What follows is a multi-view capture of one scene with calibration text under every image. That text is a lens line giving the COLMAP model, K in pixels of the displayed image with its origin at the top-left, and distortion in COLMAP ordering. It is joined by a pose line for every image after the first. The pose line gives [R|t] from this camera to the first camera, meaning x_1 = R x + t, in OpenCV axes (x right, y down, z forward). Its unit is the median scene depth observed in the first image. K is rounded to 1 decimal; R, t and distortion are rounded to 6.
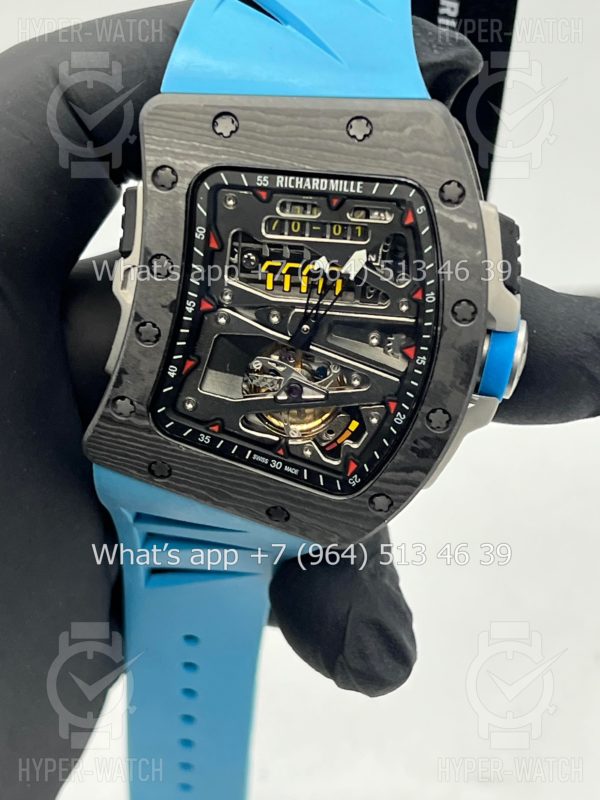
lens RADIAL K [[1809.2, 0, 316.8], [0, 1809.2, 400.7], [0, 0, 1]] dist [0.084766, 0.329797]
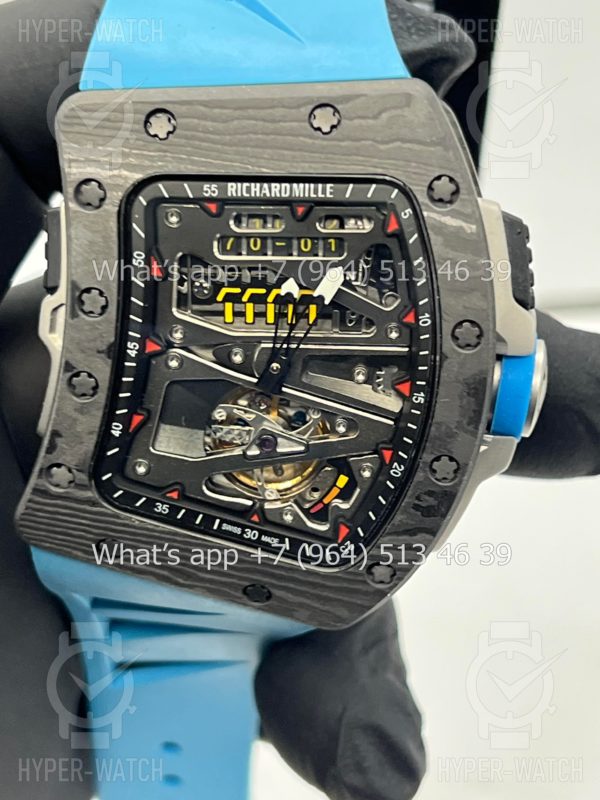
lens RADIAL K [[1809.2, 0, 316.8], [0, 1809.2, 400.7], [0, 0, 1]] dist [0.084766, 0.329797]
pose [[0.998033, -0.062179, -0.007958, 0.018133], [0.062087, 0.998006, -0.011394, -0.014359], [0.008651, 0.010878, 0.999903, 0.182900]]
